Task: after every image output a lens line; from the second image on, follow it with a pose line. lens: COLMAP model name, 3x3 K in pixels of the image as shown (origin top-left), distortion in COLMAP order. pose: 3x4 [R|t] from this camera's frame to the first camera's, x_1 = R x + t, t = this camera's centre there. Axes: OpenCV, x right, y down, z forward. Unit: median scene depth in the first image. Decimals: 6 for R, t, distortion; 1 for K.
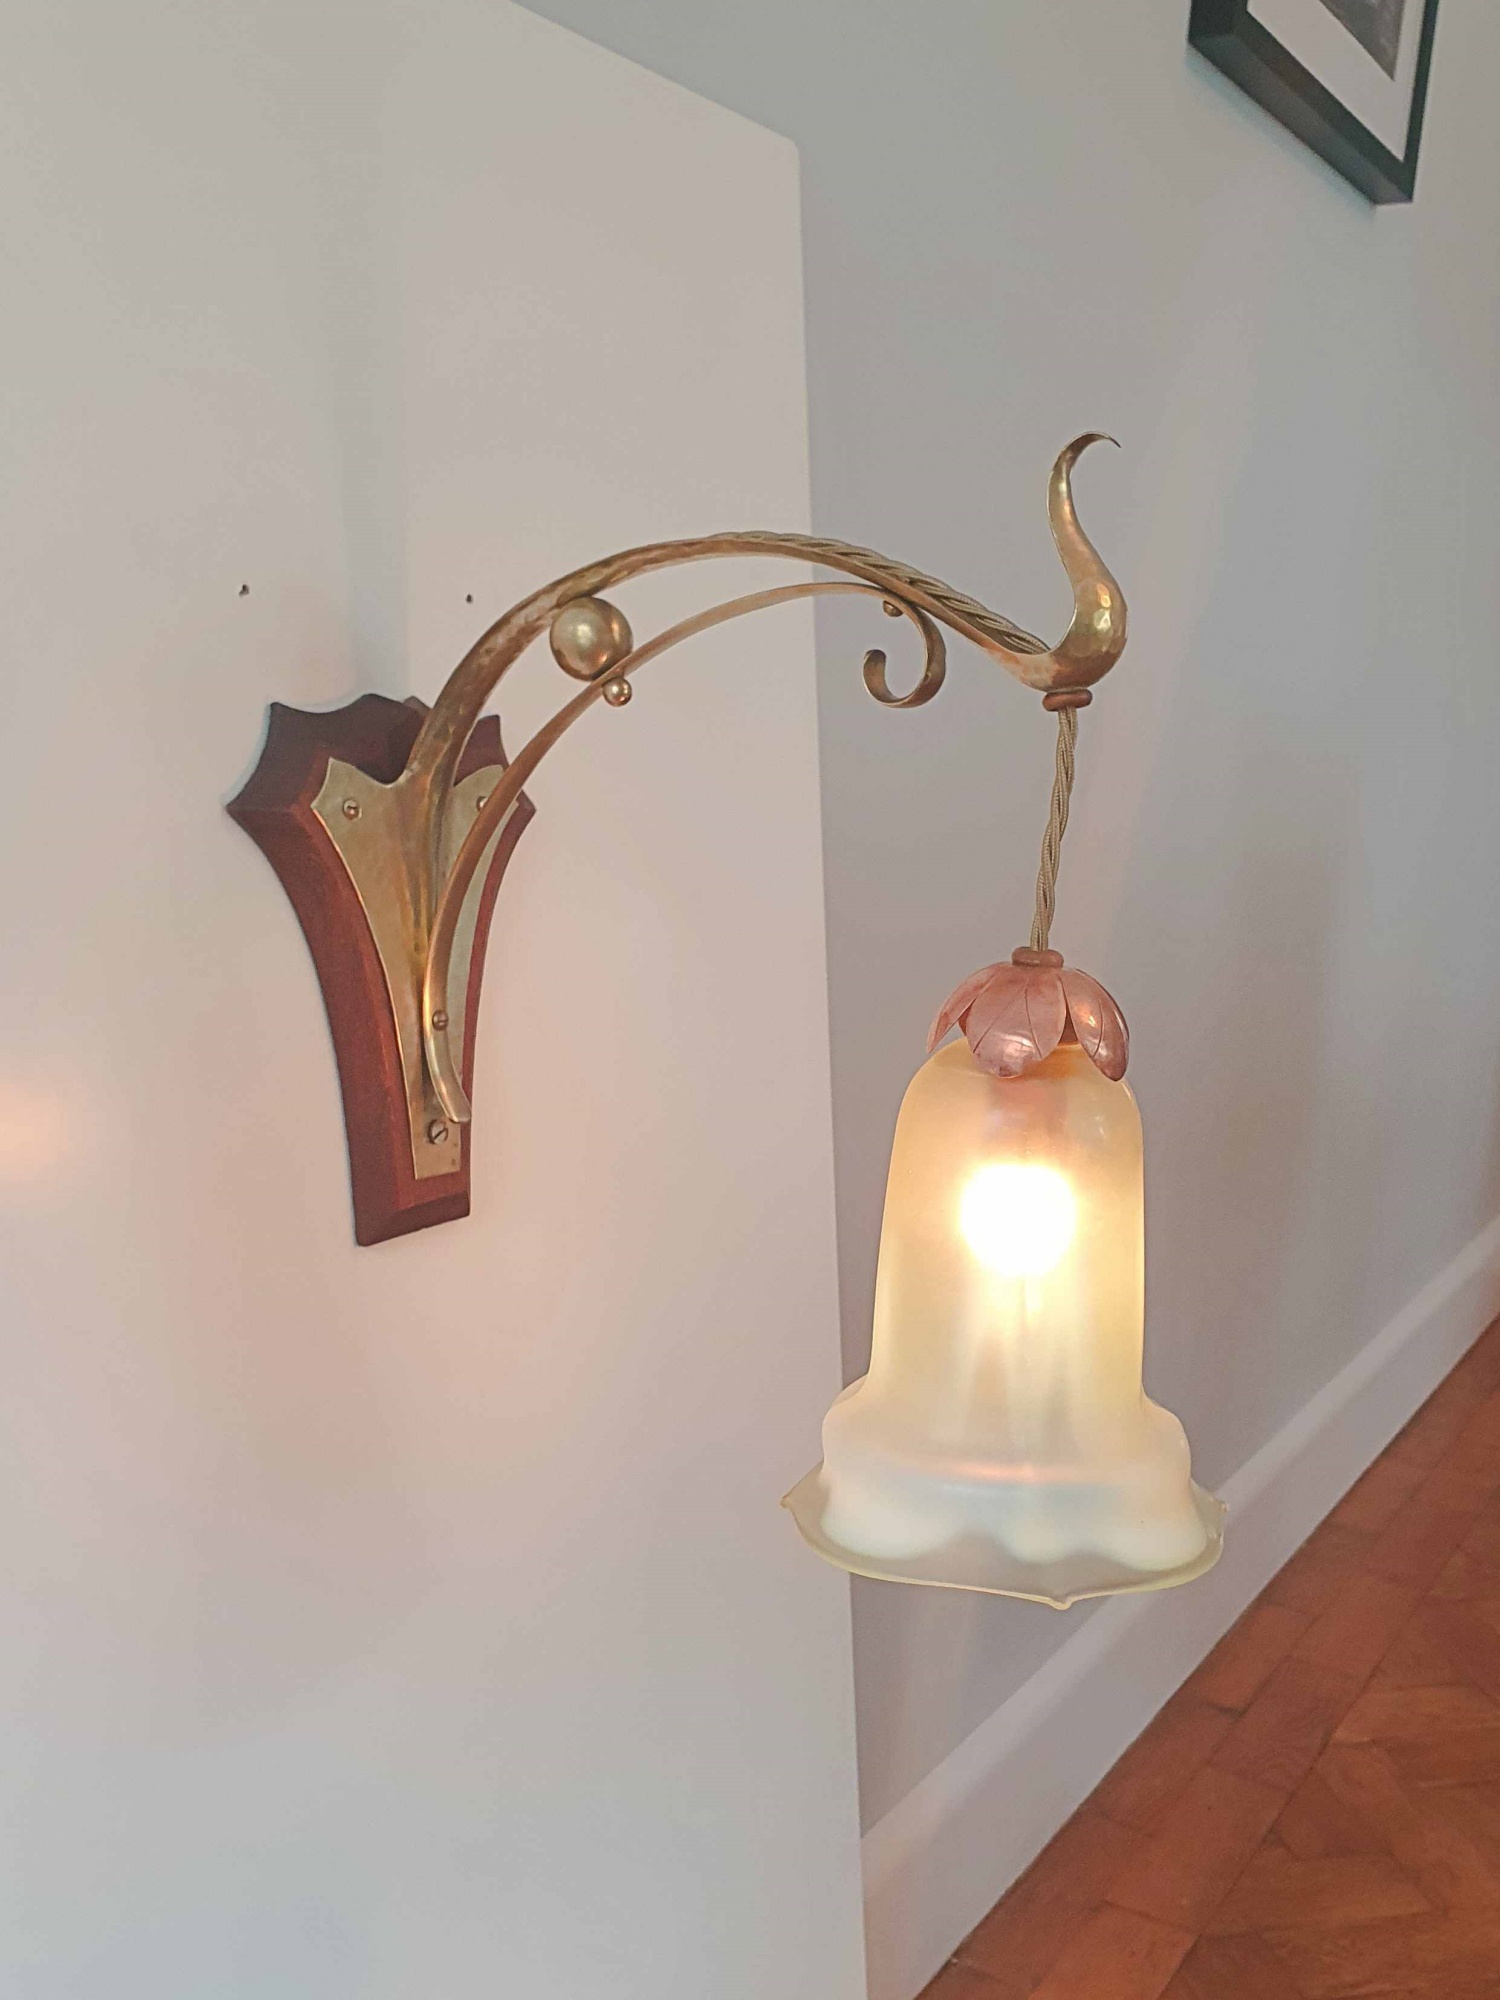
lens RADIAL K [[1814.6, 0, 817.7], [0, 1814.6, 1077.8], [0, 0, 1]] dist [0.009992, -0.003768]
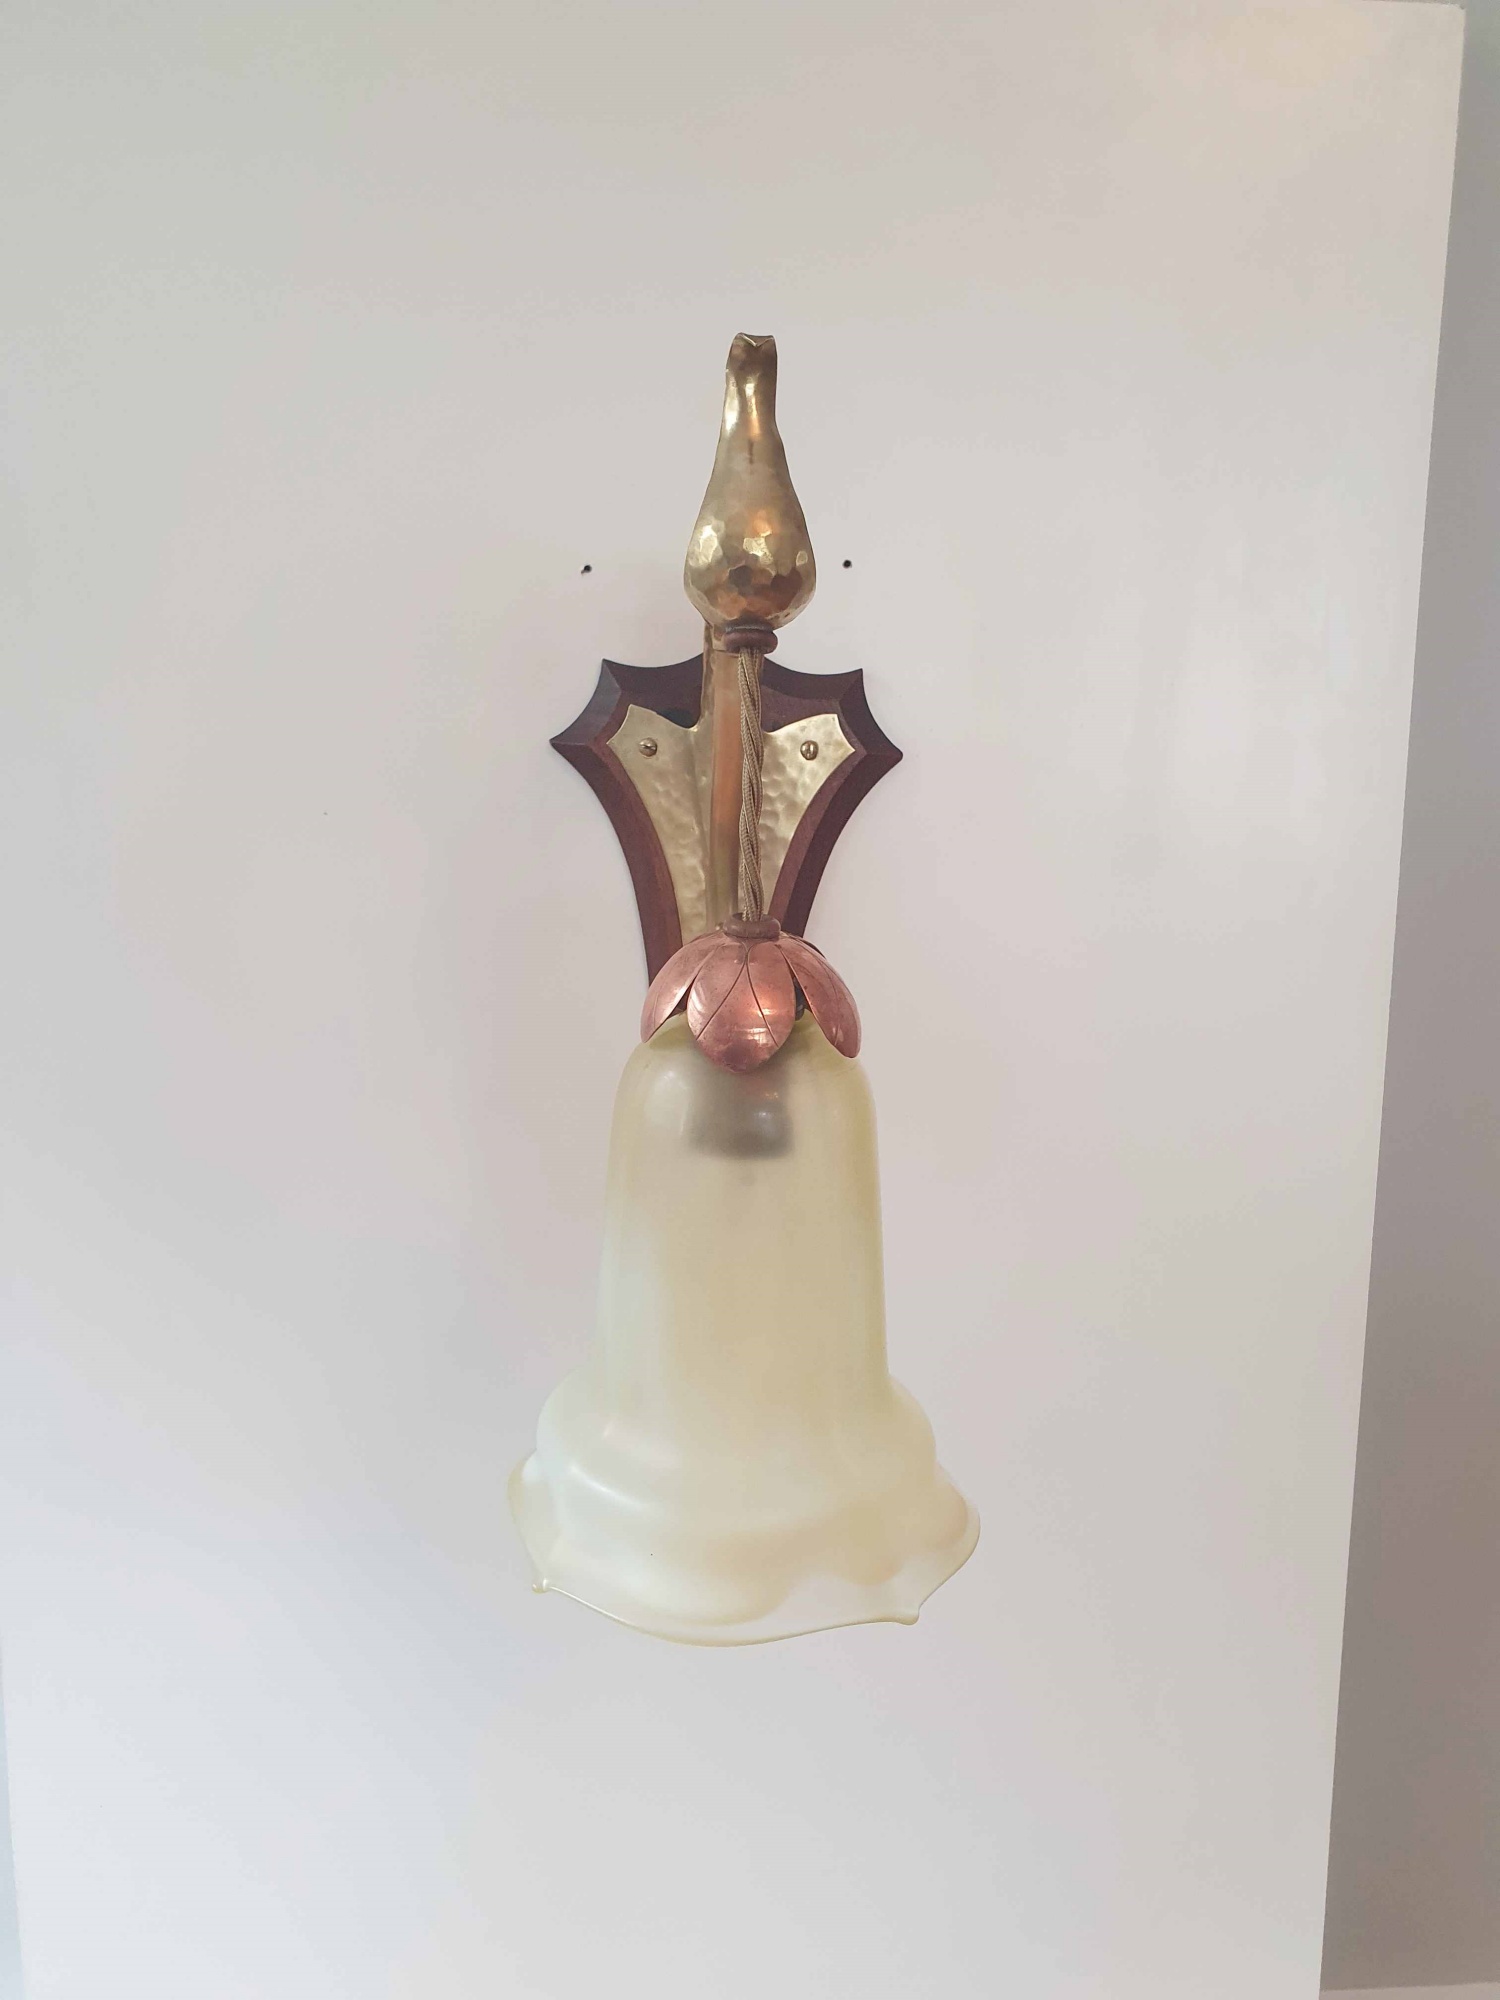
lens RADIAL K [[1575.3, 0, 855.7], [0, 1575.3, 1005.4], [0, 0, 1]] dist [-0.007286, -0.003782]
pose [[0.584425, 0.159382, -0.795641, 0.704630], [-0.155250, 0.984369, 0.083152, -0.089259], [0.796458, 0.074928, 0.600034, 0.504869]]
